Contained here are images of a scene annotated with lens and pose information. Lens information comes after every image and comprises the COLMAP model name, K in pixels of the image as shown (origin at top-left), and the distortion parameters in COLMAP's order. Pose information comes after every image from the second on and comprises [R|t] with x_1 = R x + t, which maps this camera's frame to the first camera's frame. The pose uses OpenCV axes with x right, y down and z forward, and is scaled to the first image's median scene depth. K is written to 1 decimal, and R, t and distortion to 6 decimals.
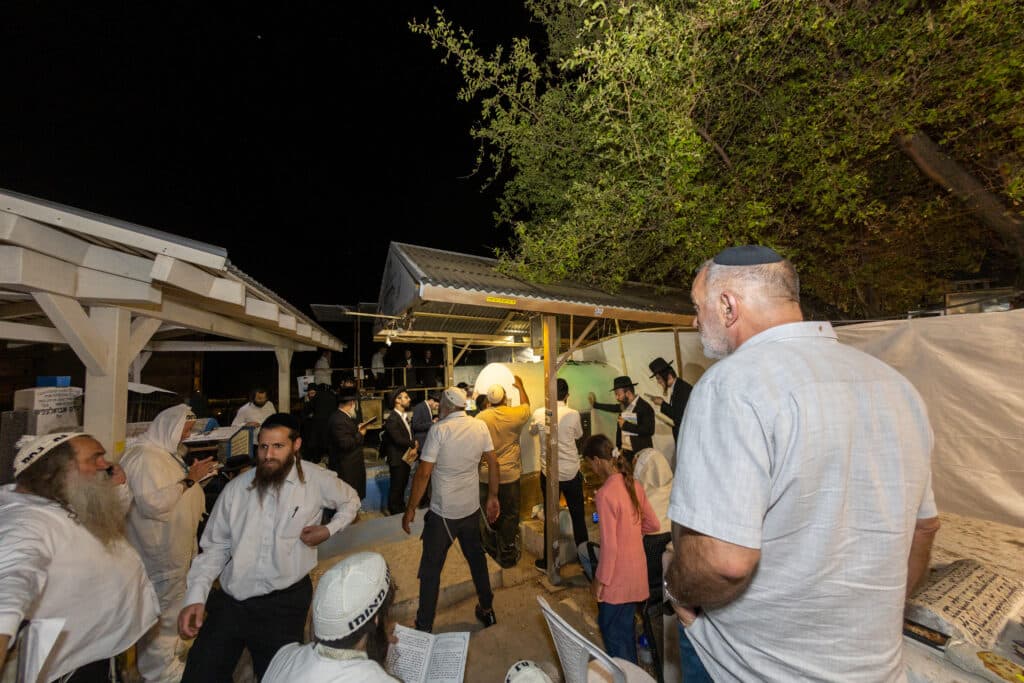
lens RADIAL K [[339.3, 0, 513.0], [0, 339.3, 343.4], [0, 0, 1]] dist [-0.001849, 0.000105]
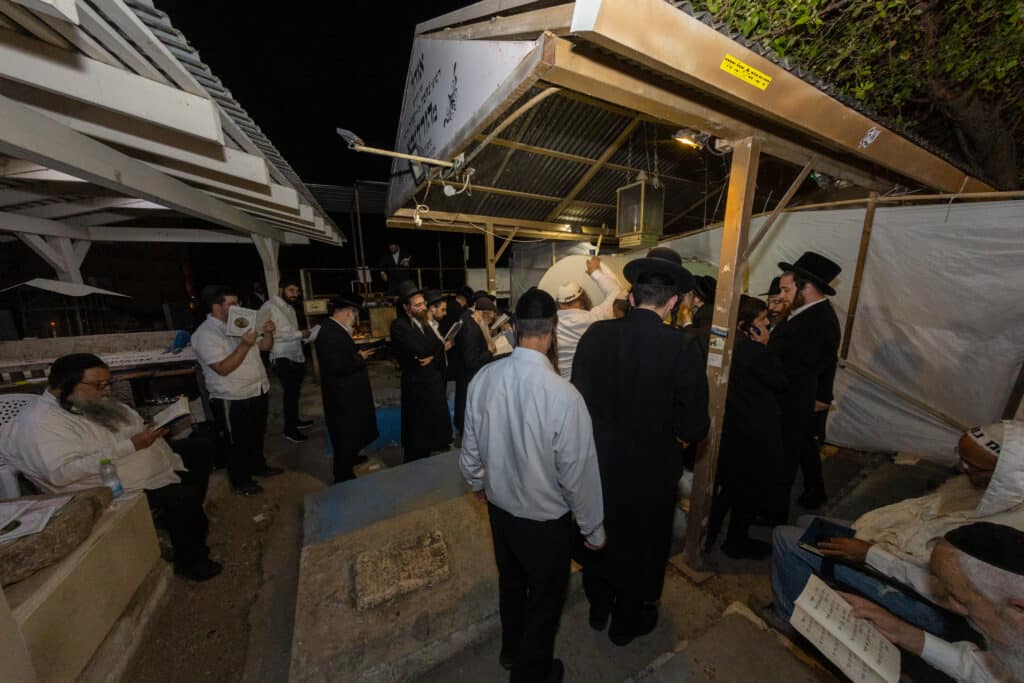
lens RADIAL K [[339.3, 0, 513.0], [0, 339.3, 343.4], [0, 0, 1]] dist [-0.001849, 0.000105]
pose [[0.999938, 0.008821, 0.006841, -0.147307], [-0.010324, 0.963818, 0.266362, 0.037952], [-0.004244, -0.266416, 0.963849, 0.239053]]
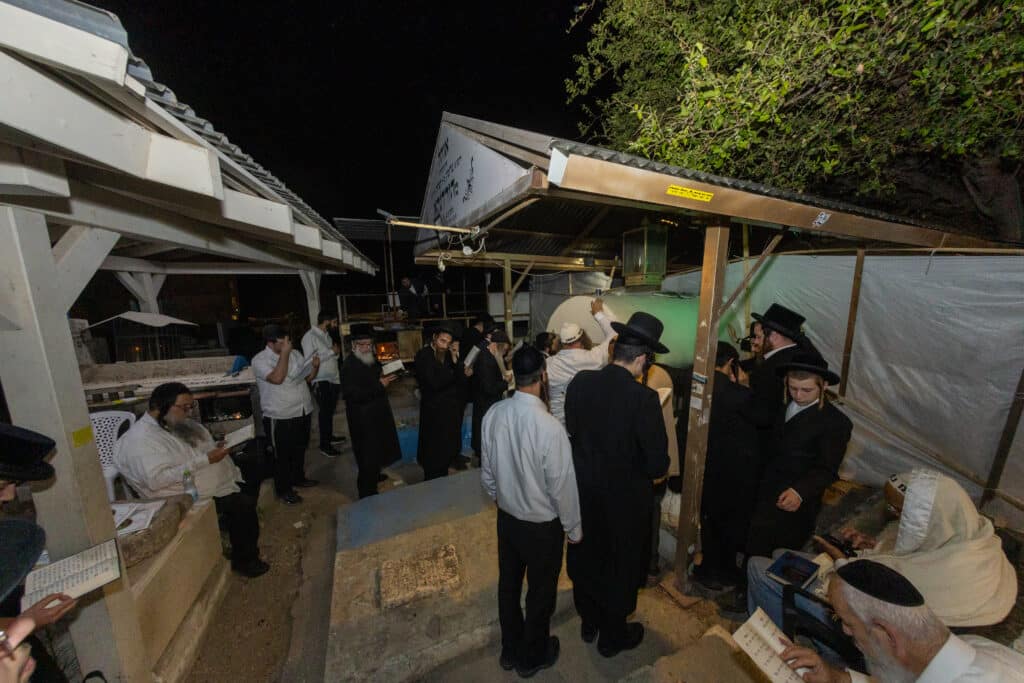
lens RADIAL K [[339.3, 0, 513.0], [0, 339.3, 343.4], [0, 0, 1]] dist [-0.001849, 0.000105]
pose [[0.997810, 0.022032, -0.062369, -0.126550], [-0.007260, 0.973679, 0.227806, -0.008043], [0.065747, -0.226855, 0.971707, 0.191328]]
